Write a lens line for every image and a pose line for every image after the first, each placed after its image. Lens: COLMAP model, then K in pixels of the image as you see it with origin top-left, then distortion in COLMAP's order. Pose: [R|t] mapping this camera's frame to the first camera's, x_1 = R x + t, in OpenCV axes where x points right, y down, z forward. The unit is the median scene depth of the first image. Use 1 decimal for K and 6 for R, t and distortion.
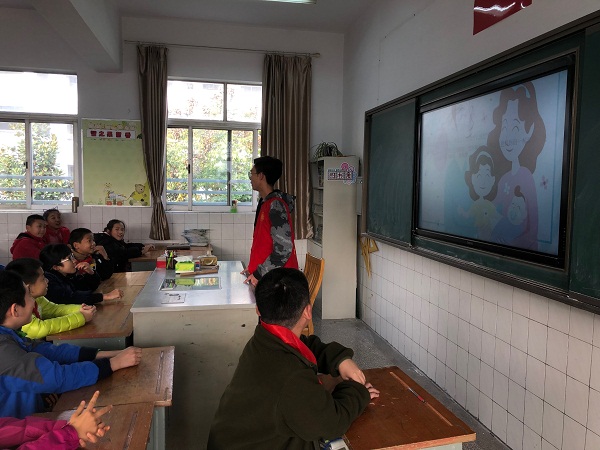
lens RADIAL K [[483.3, 0, 301.5], [0, 483.3, 234.8], [0, 0, 1]] dist [0.005078, 0.000402]
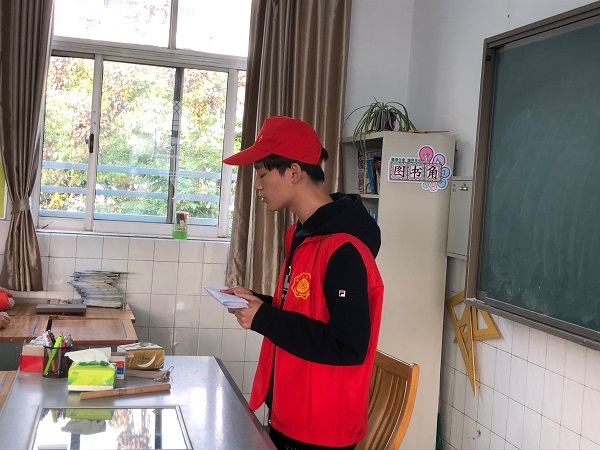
lens RADIAL K [[872.5, 0, 300.0], [0, 872.5, 225.0], [0, 0, 1]] dist [0.016831, 0.028721]
pose [[0.998346, 0.045998, 0.034477, -0.055545], [-0.043854, 0.997200, -0.060564, -0.013348], [-0.037166, 0.058952, 0.997569, 0.143832]]
